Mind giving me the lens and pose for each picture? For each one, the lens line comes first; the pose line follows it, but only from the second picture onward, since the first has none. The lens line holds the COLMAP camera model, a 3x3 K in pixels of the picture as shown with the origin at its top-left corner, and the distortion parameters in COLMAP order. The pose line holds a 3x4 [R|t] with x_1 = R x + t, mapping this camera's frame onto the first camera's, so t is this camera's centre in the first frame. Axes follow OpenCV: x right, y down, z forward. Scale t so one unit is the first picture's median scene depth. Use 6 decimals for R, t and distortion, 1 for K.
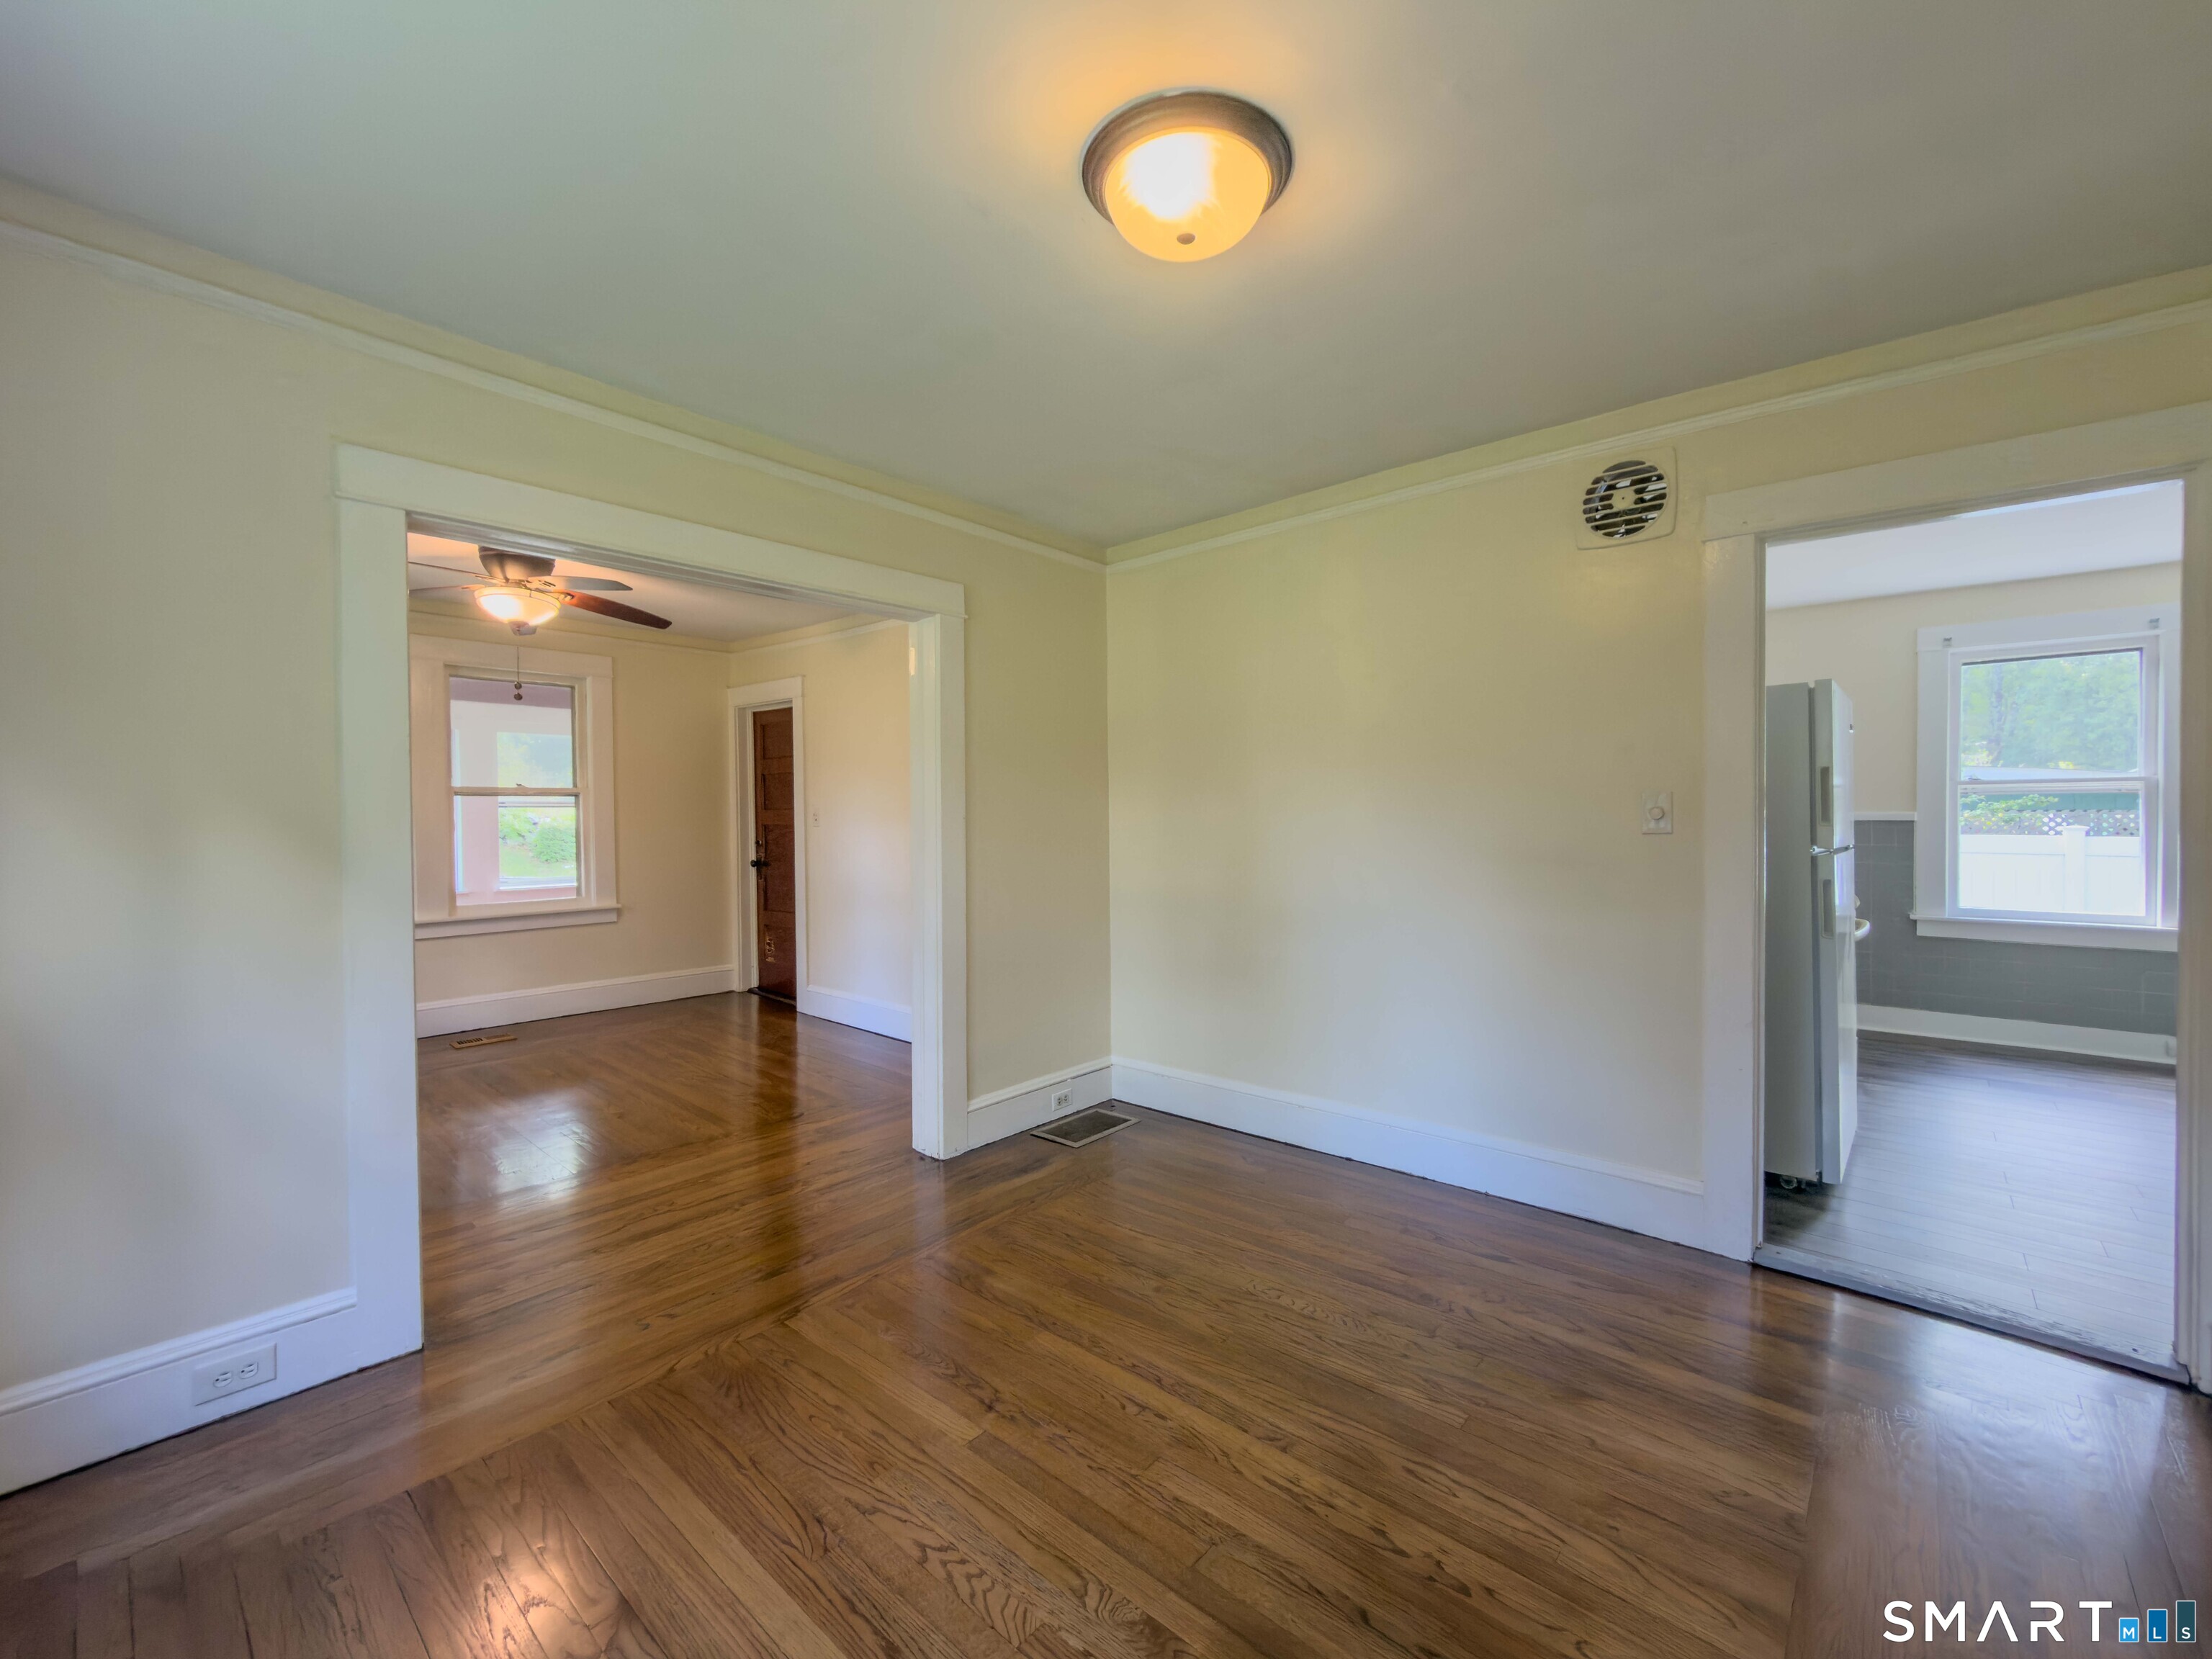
lens RADIAL K [[910.4, 0, 1106.0], [0, 910.4, 829.5], [0, 0, 1]] dist [0.000456, -0.000127]
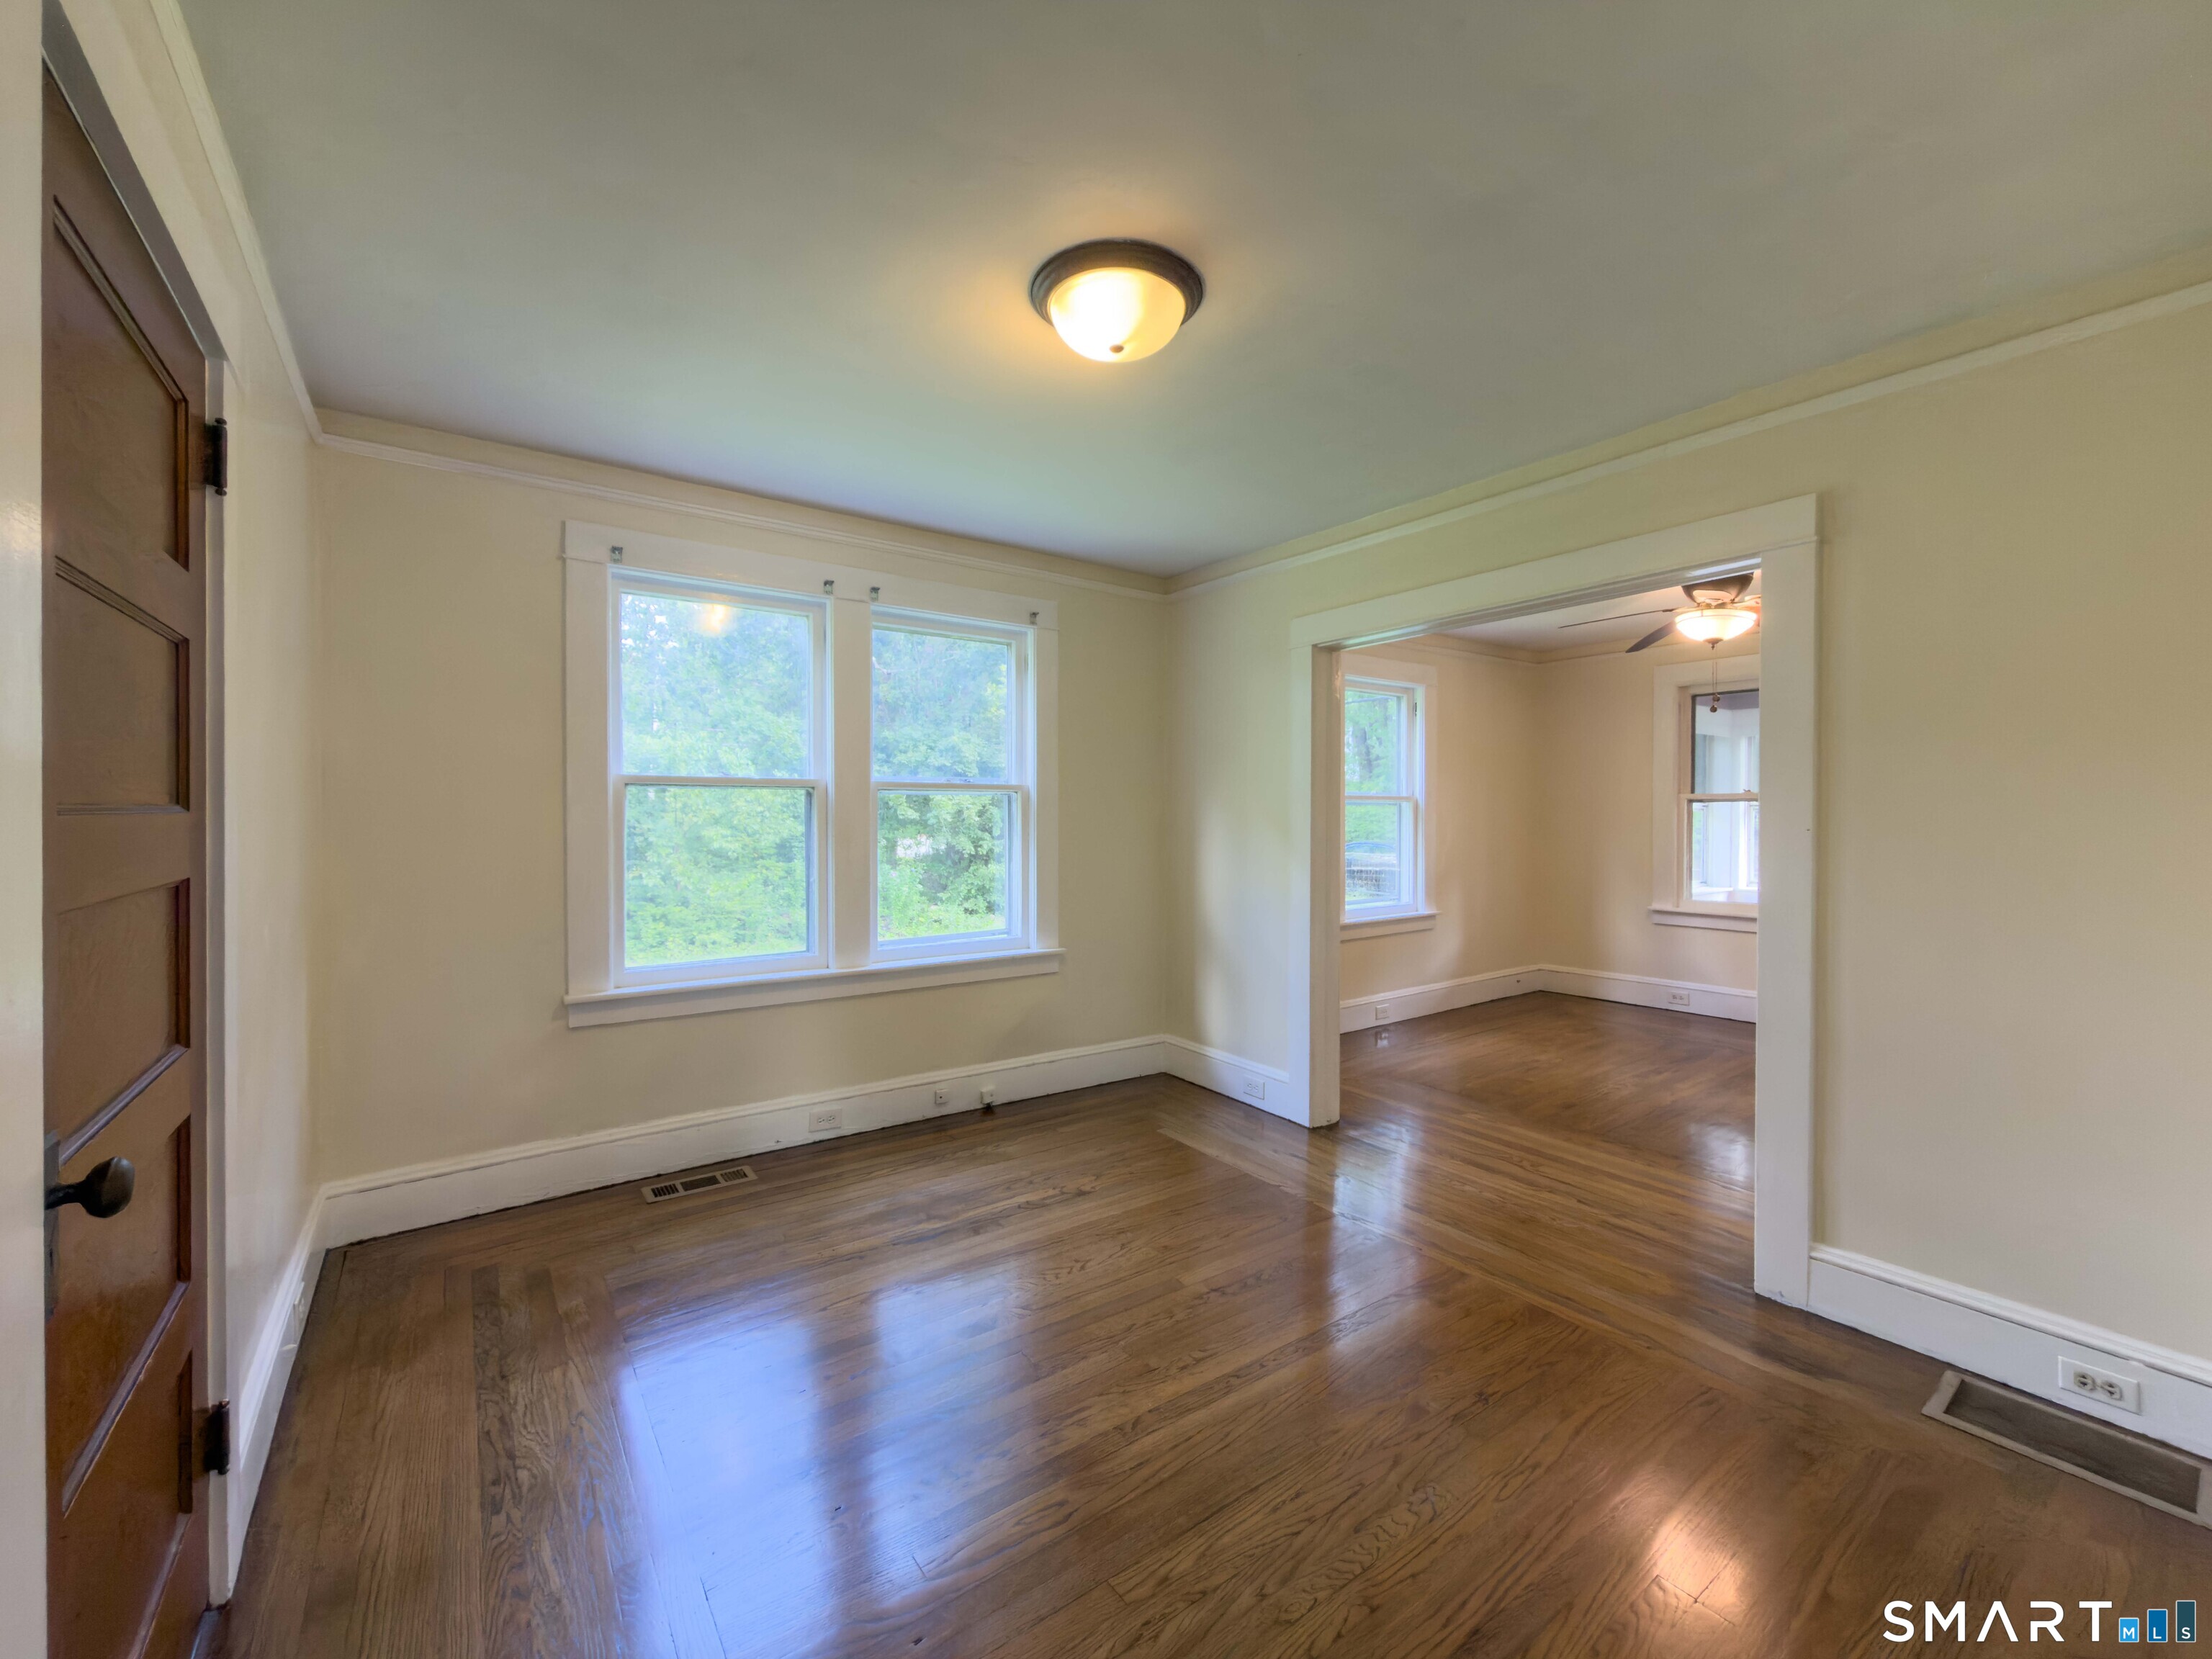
lens RADIAL K [[884.8, 0, 1099.4], [0, 884.8, 827.1], [0, 0, 1]] dist [0.000301, -0.000052]
pose [[-0.218254, 0.013278, -0.975802, 0.670351], [-0.020248, 0.999631, 0.018132, -0.017092], [0.975682, 0.023716, -0.217905, 0.667895]]
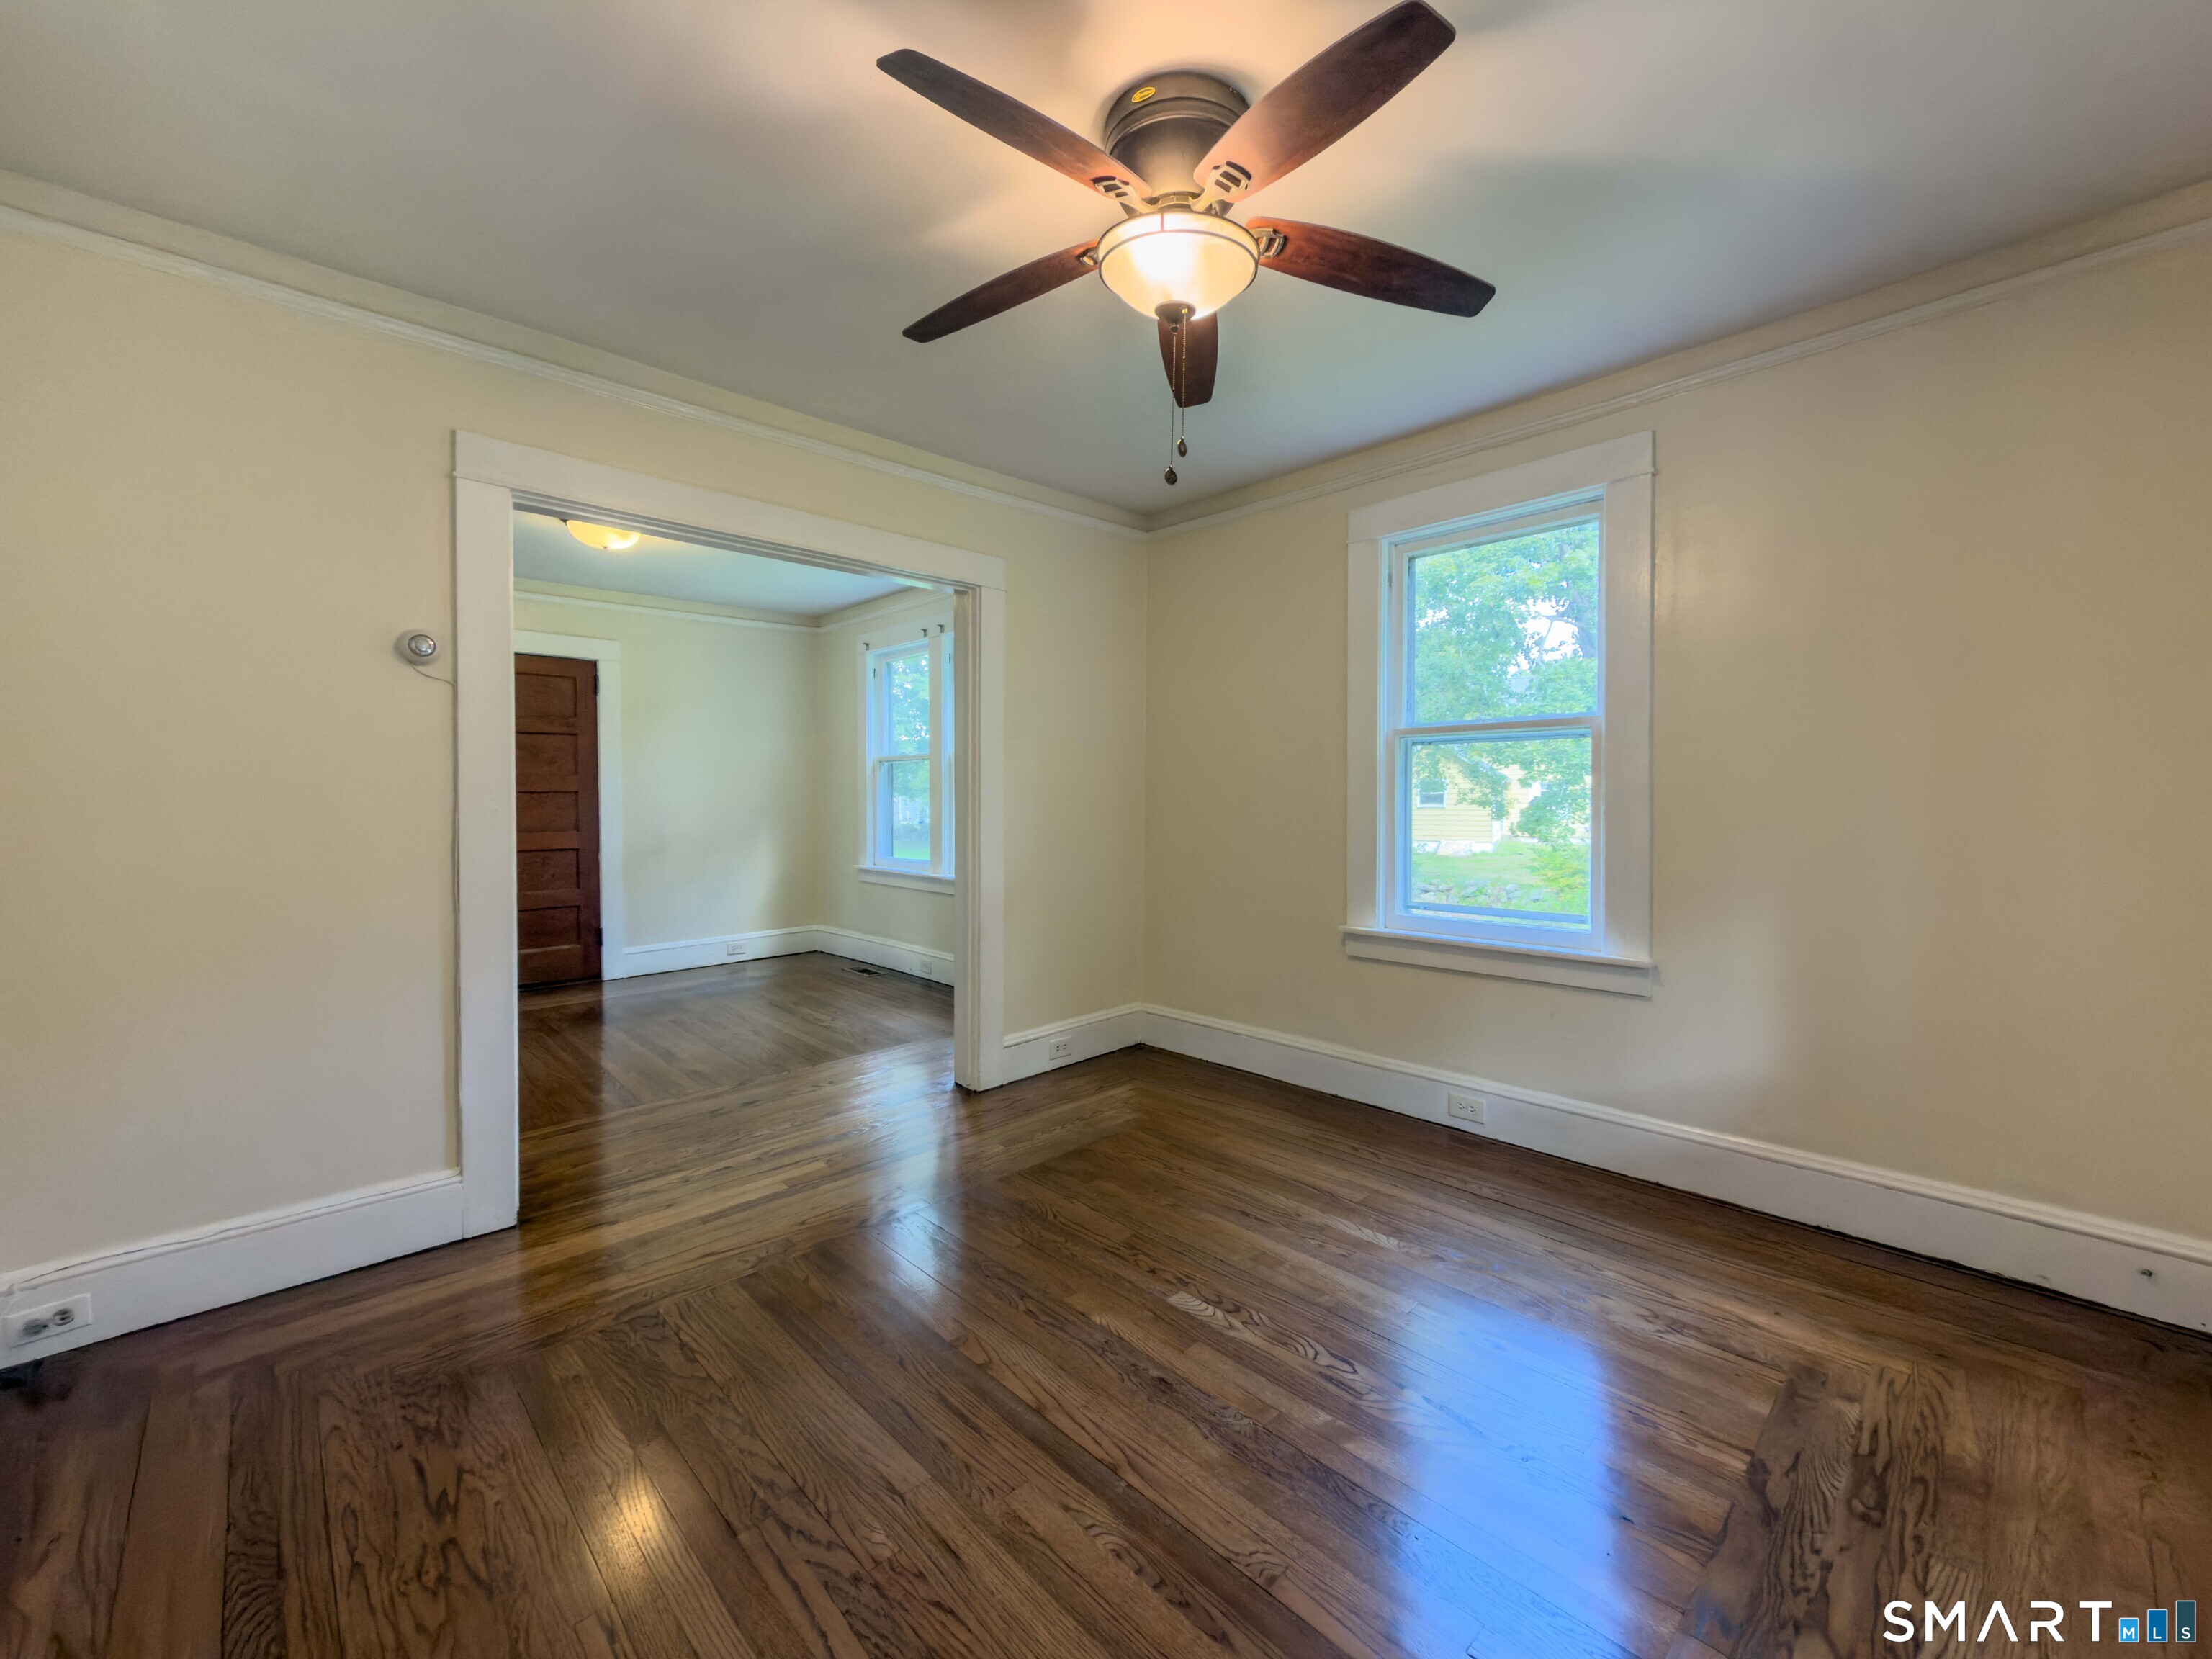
lens RADIAL K [[884.8, 0, 1099.4], [0, 884.8, 827.1], [0, 0, 1]] dist [0.000301, -0.000052]
pose [[-0.995714, 0.005317, 0.092332, -0.782932], [0.010407, 0.998447, 0.054729, 0.002428], [-0.091898, 0.055455, -0.994223, 1.778912]]
